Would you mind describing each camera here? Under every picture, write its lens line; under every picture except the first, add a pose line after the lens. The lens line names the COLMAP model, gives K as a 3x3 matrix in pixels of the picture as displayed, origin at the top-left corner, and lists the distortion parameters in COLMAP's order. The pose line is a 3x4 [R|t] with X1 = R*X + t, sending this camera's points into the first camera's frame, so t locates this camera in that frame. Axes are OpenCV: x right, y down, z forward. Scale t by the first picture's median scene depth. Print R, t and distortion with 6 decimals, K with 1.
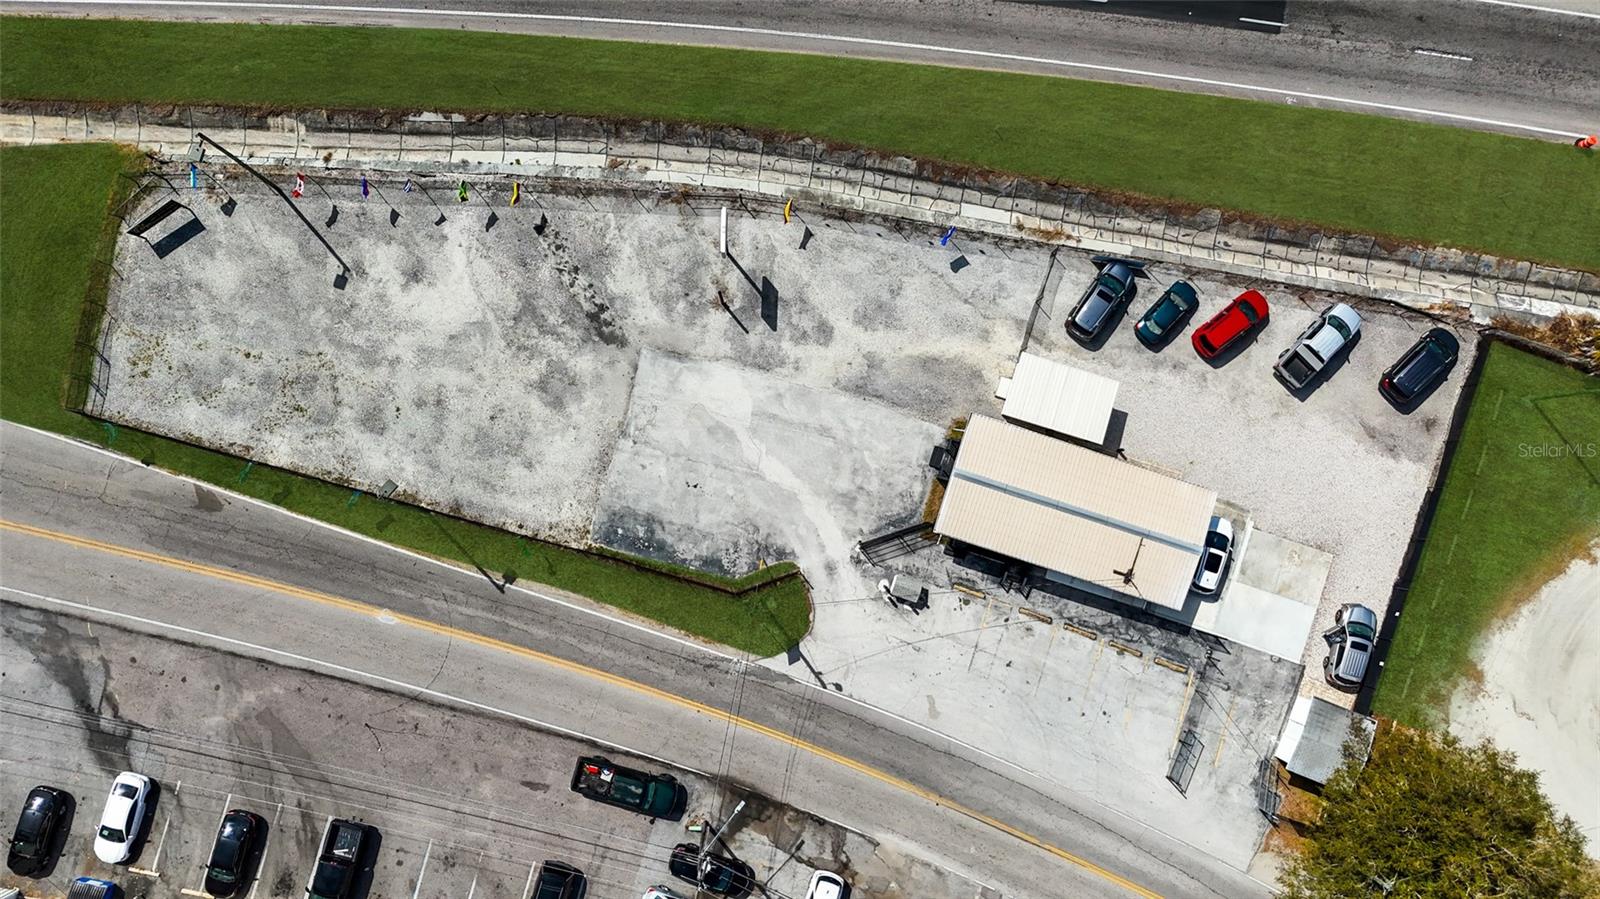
lens RADIAL K [[1179.8, 0, 800.0], [0, 1179.8, 449.5], [0, 0, 1]] dist [0.102359, -0.115789]
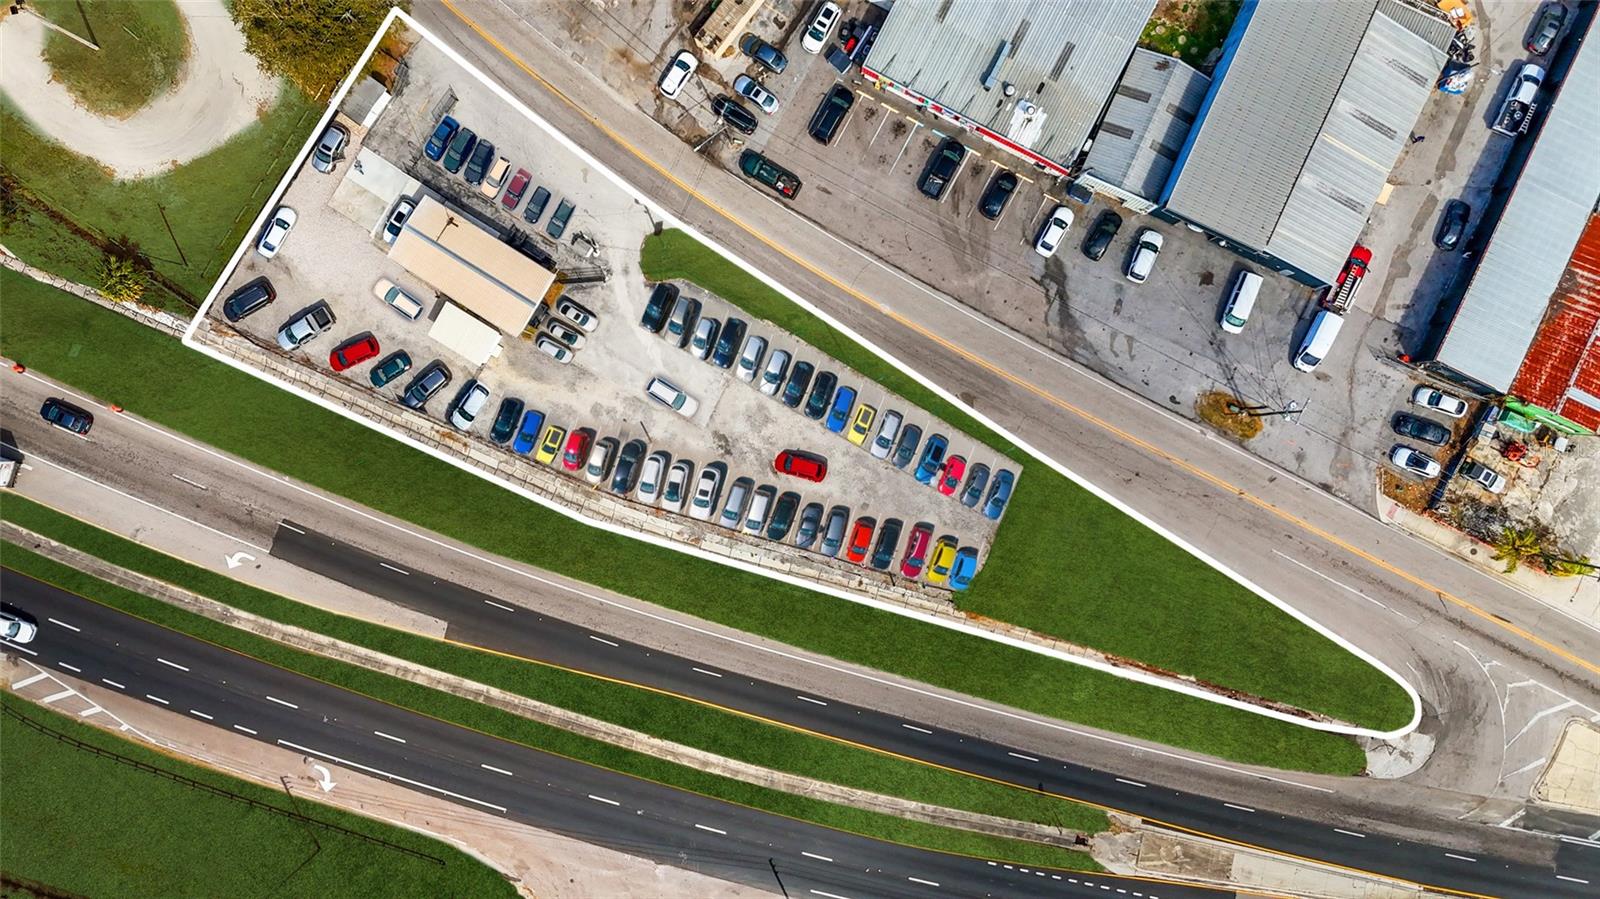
lens RADIAL K [[1179.8, 0, 800.0], [0, 1179.8, 449.5], [0, 0, 1]] dist [0.102359, -0.115789]
pose [[-0.970230, -0.241577, -0.017179, -0.245002], [0.241471, -0.970375, 0.007977, -0.097147], [-0.018597, 0.003591, 0.999821, -0.675438]]
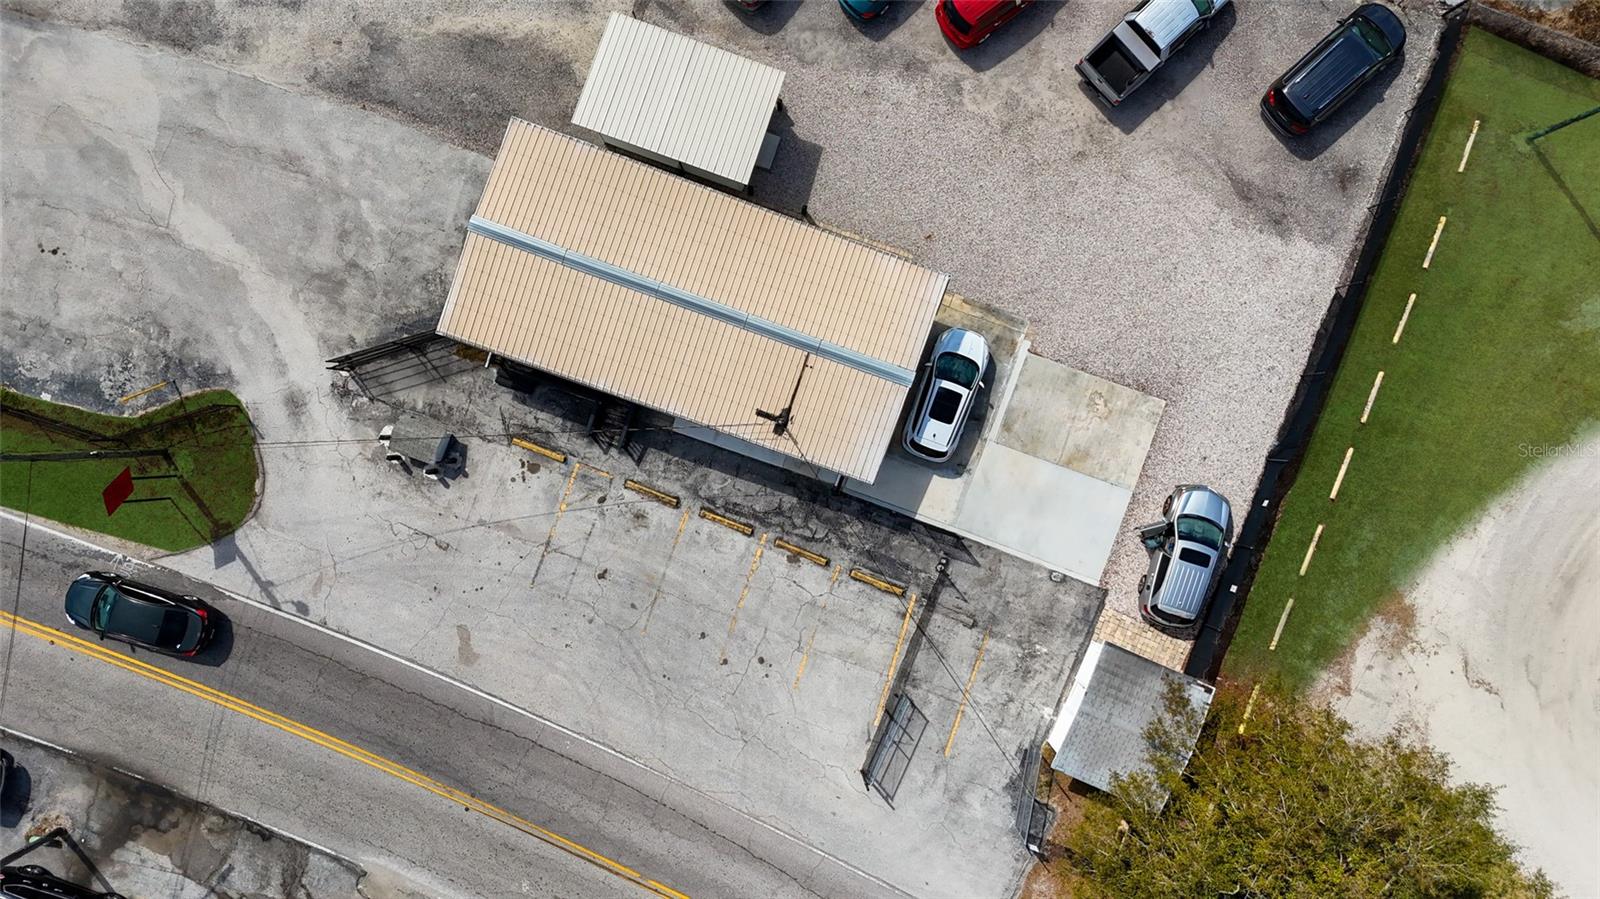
lens RADIAL K [[1179.8, 0, 800.0], [0, 1179.8, 449.5], [0, 0, 1]] dist [0.102359, -0.115789]
pose [[0.999471, 0.027373, -0.017540, 0.281308], [-0.026361, 0.998111, 0.055491, 0.084433], [0.019026, -0.054999, 0.998305, 0.423801]]
